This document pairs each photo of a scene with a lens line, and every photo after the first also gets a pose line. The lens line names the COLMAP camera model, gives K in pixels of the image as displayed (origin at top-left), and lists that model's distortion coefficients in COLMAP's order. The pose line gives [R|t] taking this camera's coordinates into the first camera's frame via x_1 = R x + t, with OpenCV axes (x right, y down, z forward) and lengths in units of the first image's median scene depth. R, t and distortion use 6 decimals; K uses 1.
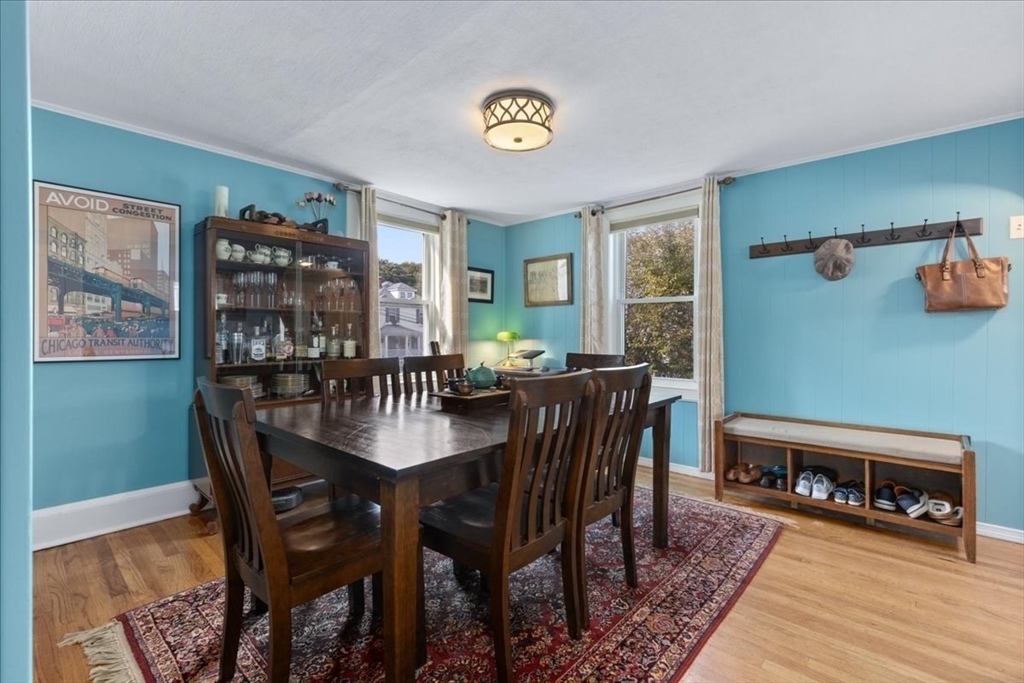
lens RADIAL K [[470.1, 0, 508.9], [0, 470.1, 341.6], [0, 0, 1]] dist [0.005944, -0.000314]
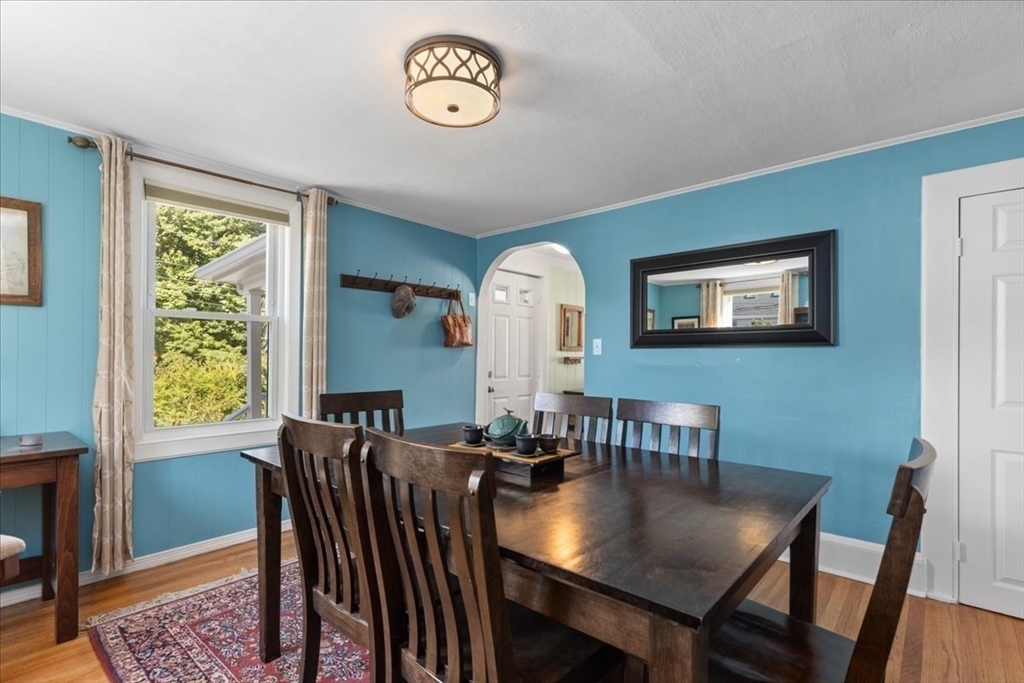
lens RADIAL K [[482.2, 0, 514.4], [0, 482.2, 347.0], [0, 0, 1]] dist [0.008484, -0.000456]
pose [[0.000493, 0.024880, 0.999690, -0.604246], [0.012375, 0.999614, -0.024884, -0.023382], [-0.999923, 0.012383, 0.000185, 0.771536]]
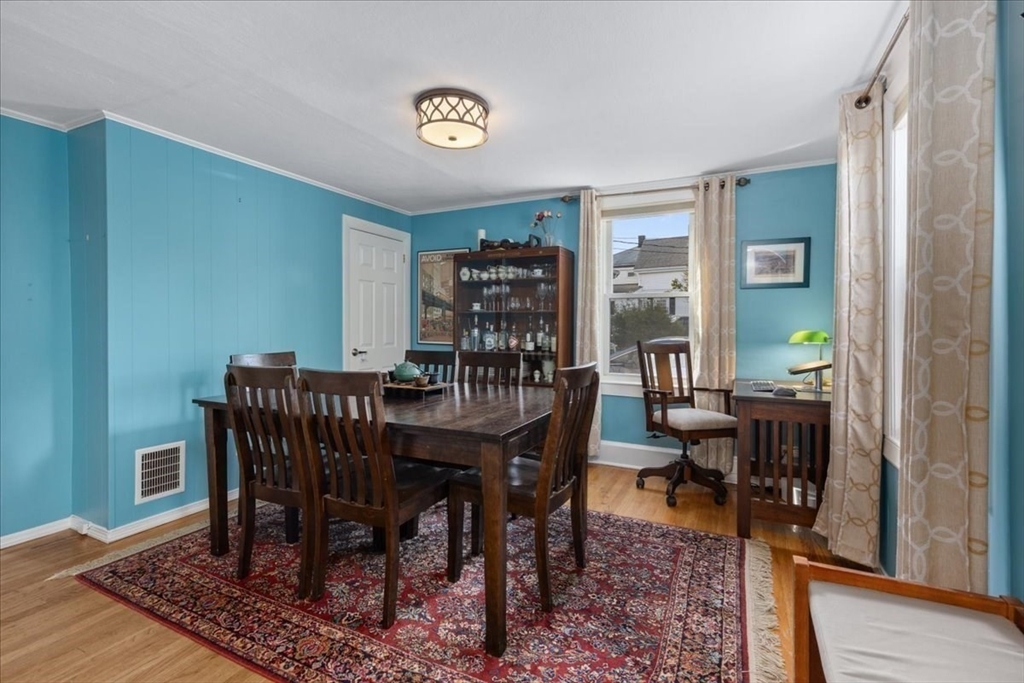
lens RADIAL K [[471.2, 0, 513.6], [0, 471.2, 332.4], [0, 0, 1]] dist [-0.000789, -0.000149]
pose [[0.260809, 0.016306, -0.965253, 0.863695], [-0.021332, 0.999711, 0.011124, -0.028104], [0.965155, 0.017690, 0.261081, 0.740431]]
